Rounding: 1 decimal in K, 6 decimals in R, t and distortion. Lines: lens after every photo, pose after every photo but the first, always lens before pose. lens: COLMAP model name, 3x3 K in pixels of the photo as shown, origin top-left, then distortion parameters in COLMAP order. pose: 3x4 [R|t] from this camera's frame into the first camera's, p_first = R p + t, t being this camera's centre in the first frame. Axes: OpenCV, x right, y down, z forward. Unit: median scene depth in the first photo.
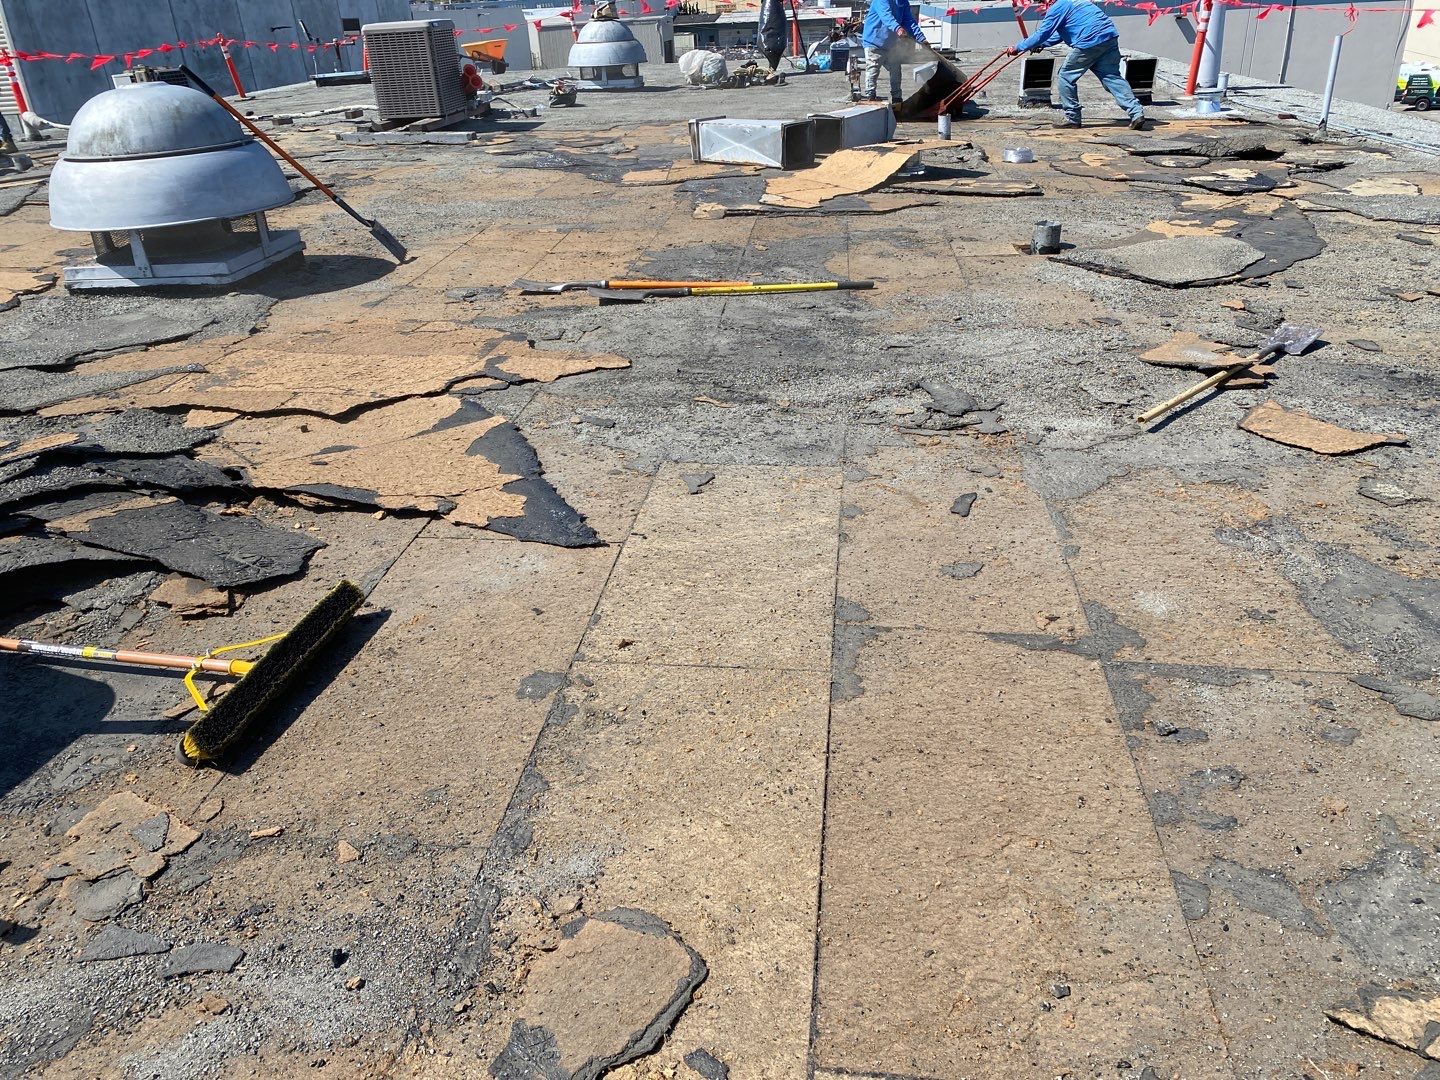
lens RADIAL K [[1217.4, 0, 720.0], [0, 1217.4, 540.0], [0, 0, 1]] dist [0.138479, -0.132971]
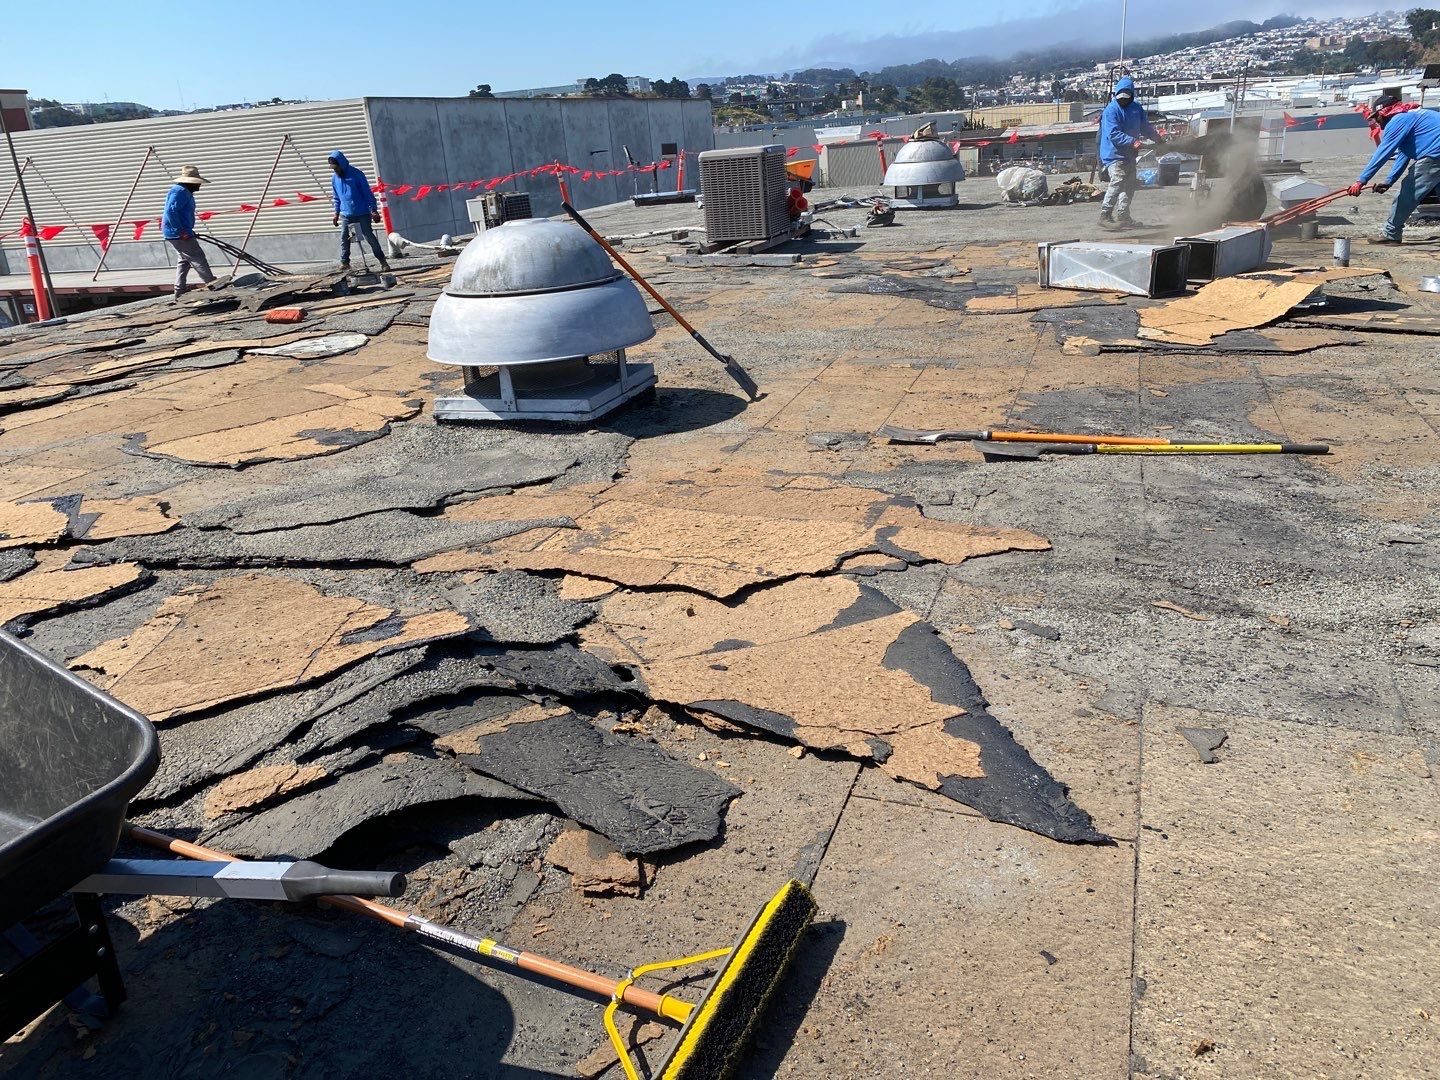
lens RADIAL K [[1201.2, 0, 720.0], [0, 1201.2, 540.0], [0, 0, 1]] dist [0.224053, -0.344734]
pose [[0.976402, 0.062550, -0.206706, -0.101508], [-0.078785, 0.994341, -0.071260, -0.058772], [0.201079, 0.085863, 0.975805, 0.116379]]
